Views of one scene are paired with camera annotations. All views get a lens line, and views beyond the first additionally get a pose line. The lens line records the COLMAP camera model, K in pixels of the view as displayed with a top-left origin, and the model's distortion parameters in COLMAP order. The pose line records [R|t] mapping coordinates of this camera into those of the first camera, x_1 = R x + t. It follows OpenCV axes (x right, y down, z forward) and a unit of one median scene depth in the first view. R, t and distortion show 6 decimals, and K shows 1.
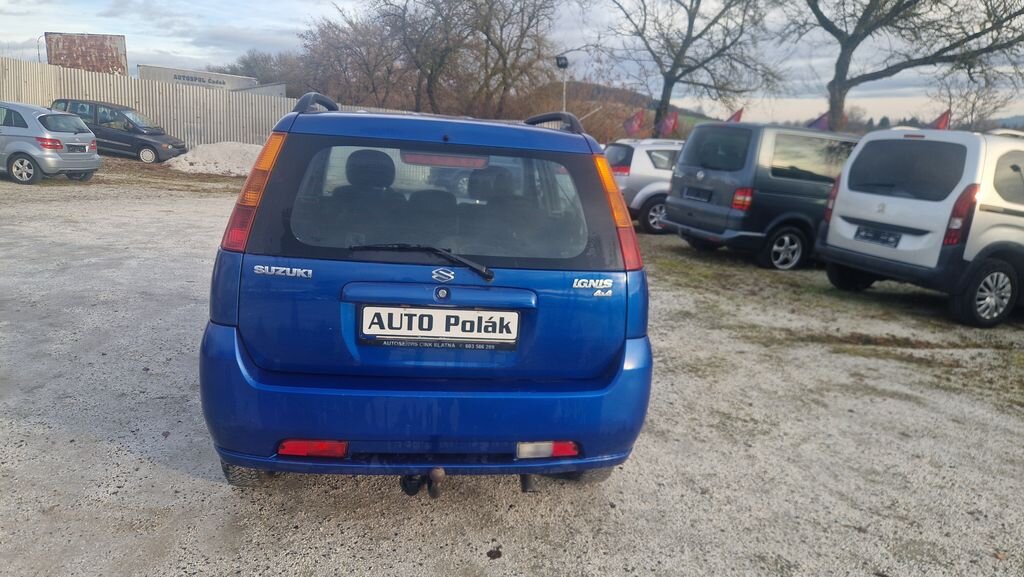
lens RADIAL K [[687.4, 0, 512.0], [0, 687.4, 288.5], [0, 0, 1]] dist [0.032121, -0.003616]
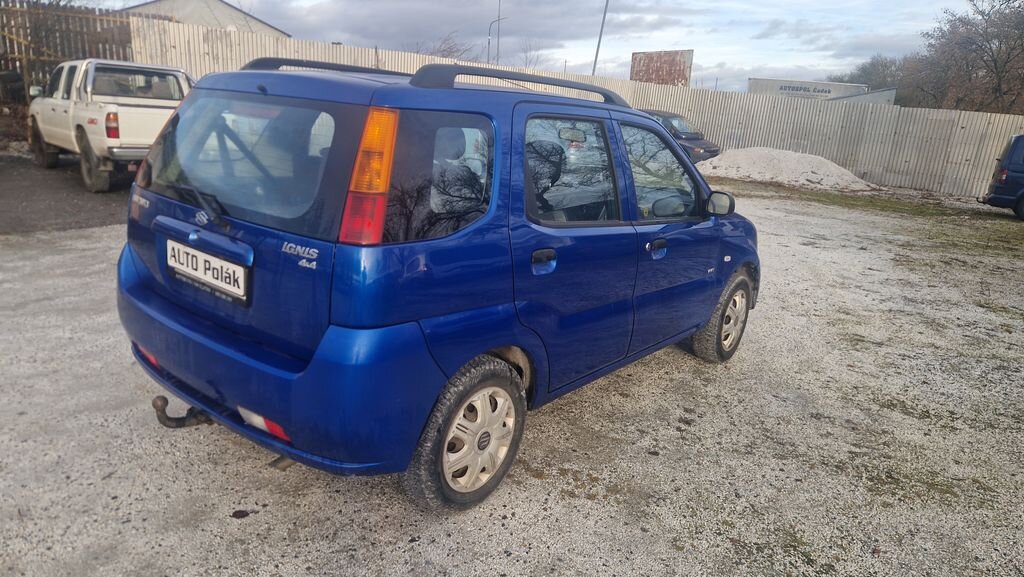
lens RADIAL K [[692.9, 0, 512.0], [0, 692.9, 288.5], [0, 0, 1]] dist [0.063663, -0.058435]
pose [[0.675139, 0.168571, -0.718172, 0.840845], [-0.182254, 0.981477, 0.059041, -0.054611], [0.714822, 0.091029, 0.693356, 0.523998]]
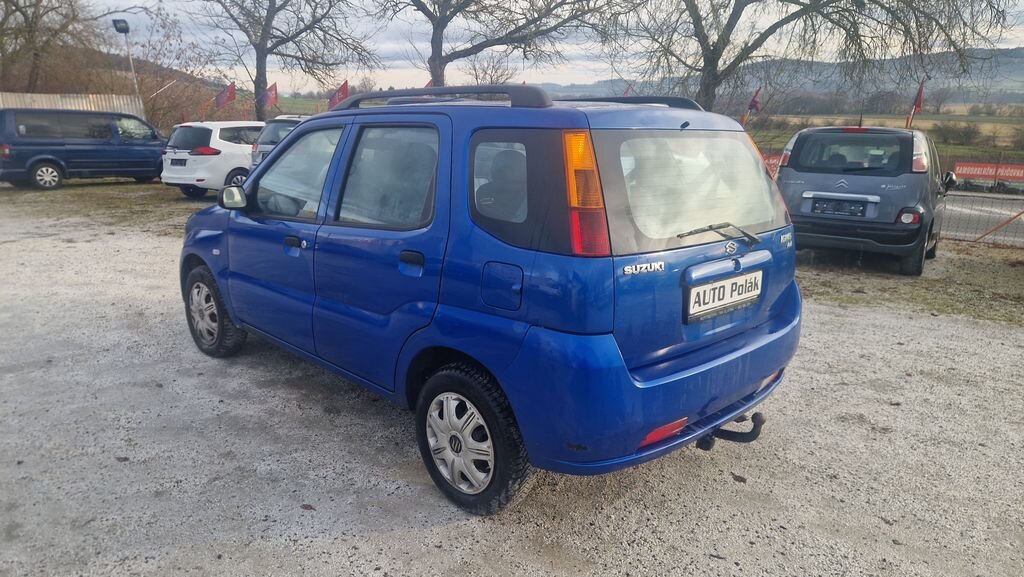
lens RADIAL K [[666.6, 0, 512.0], [0, 666.6, 288.5], [0, 0, 1]] dist [0.038942, 0.001116]
pose [[0.807414, -0.186011, 0.559895, -0.866216], [0.159494, 0.982481, 0.096401, -0.100397], [-0.568018, 0.011464, 0.822936, 0.257942]]
